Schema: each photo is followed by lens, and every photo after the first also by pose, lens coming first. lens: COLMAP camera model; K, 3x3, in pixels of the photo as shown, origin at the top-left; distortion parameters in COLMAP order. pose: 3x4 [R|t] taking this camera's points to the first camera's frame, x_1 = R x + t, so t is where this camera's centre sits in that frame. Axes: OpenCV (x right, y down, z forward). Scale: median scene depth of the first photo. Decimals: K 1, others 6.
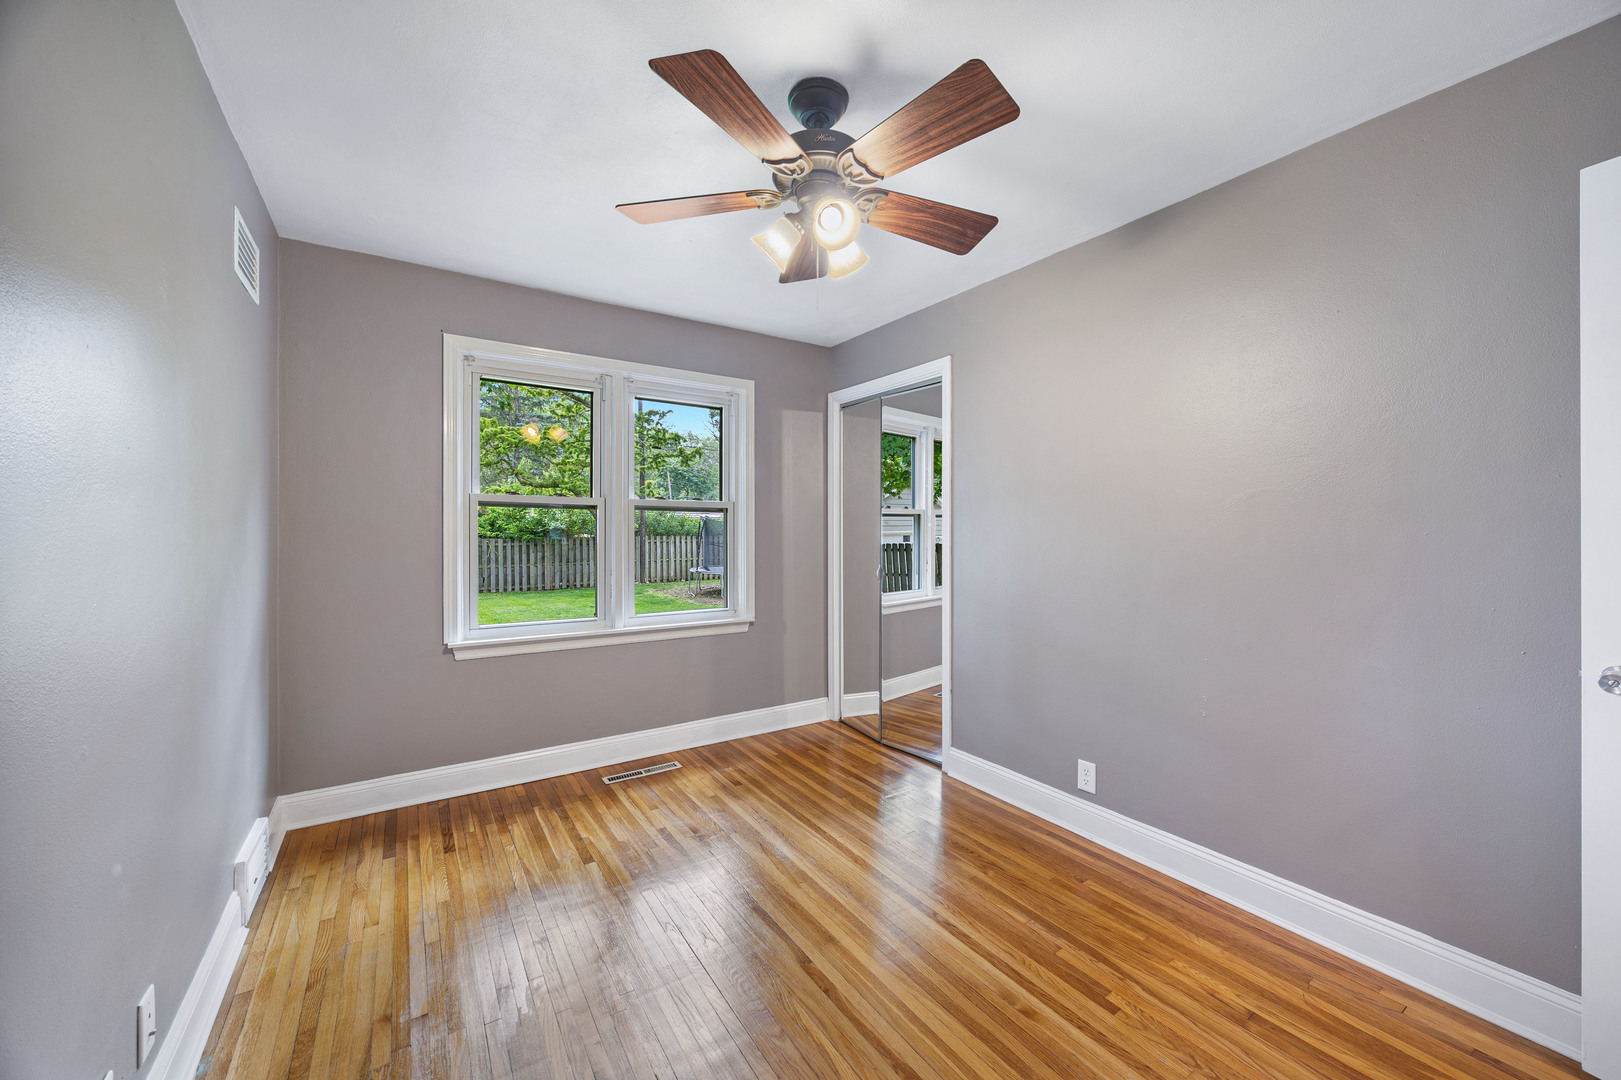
lens RADIAL K [[622.0, 0, 812.3], [0, 622.0, 536.4], [0, 0, 1]] dist [-0.002301, 0.000141]
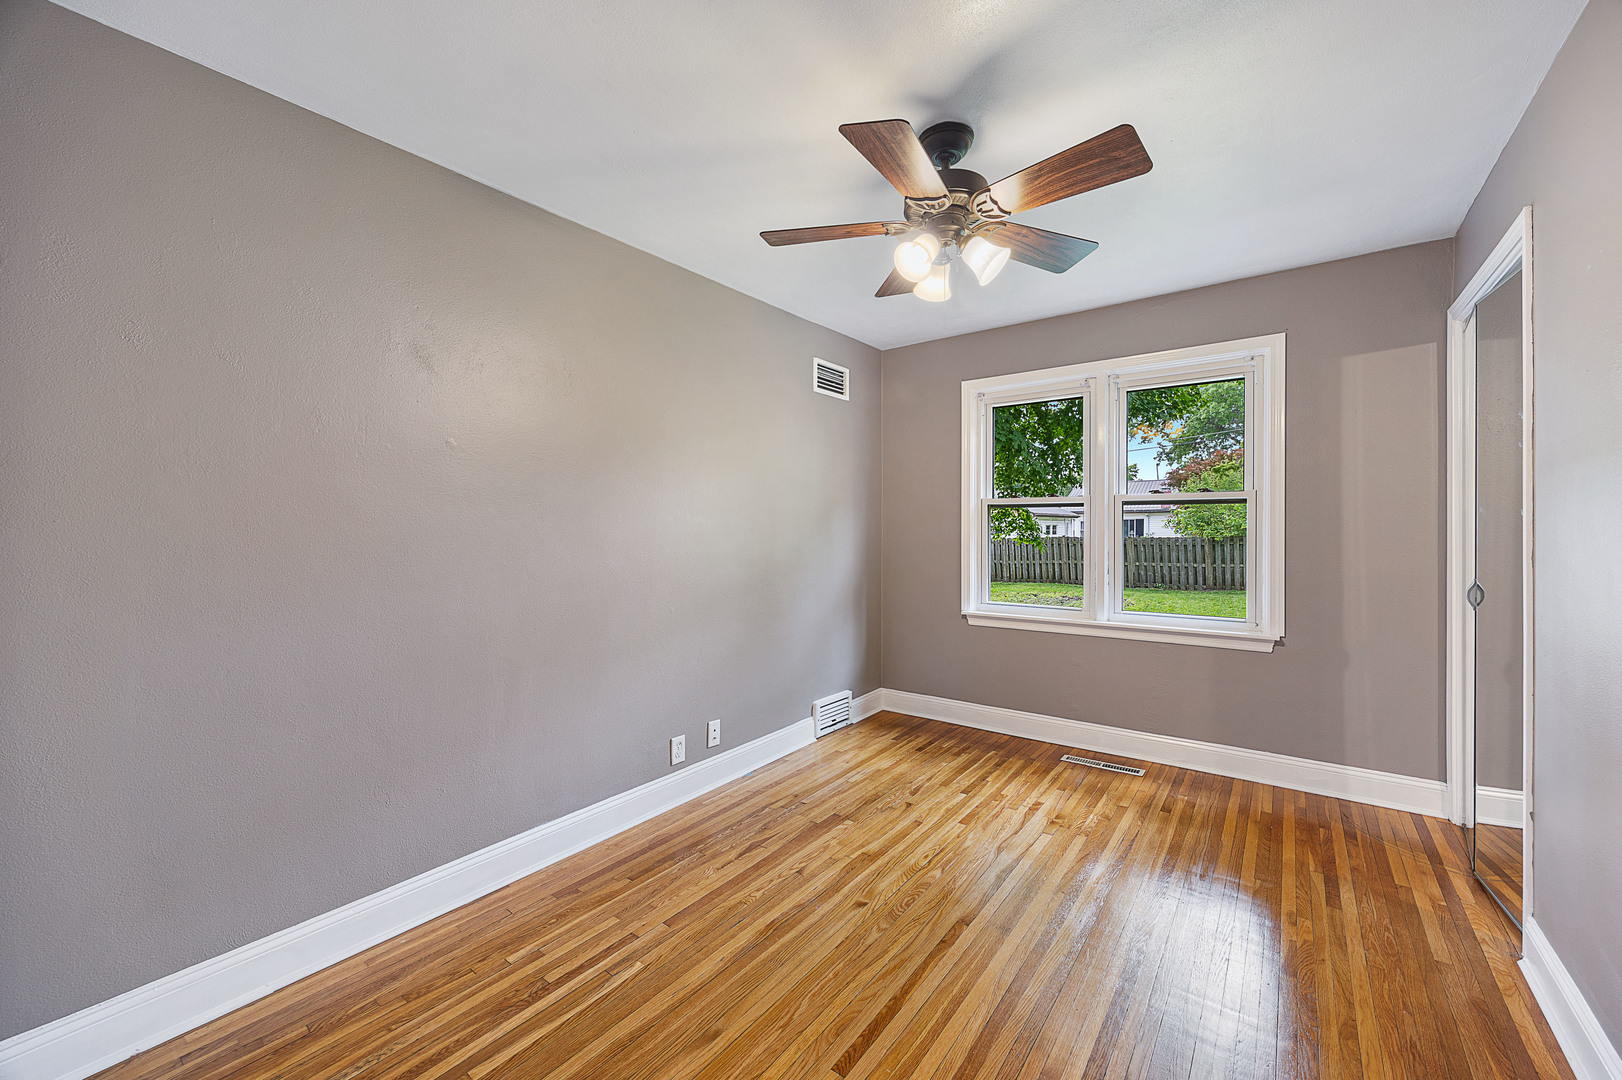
lens RADIAL K [[622.4, 0, 812.8], [0, 622.4, 536.4], [0, 0, 1]] dist [-0.002301, 0.000141]
pose [[0.334412, 0.009534, -0.942379, 0.563378], [-0.000903, 0.999952, 0.009796, -0.003306], [0.942426, -0.002425, 0.334405, 0.233109]]
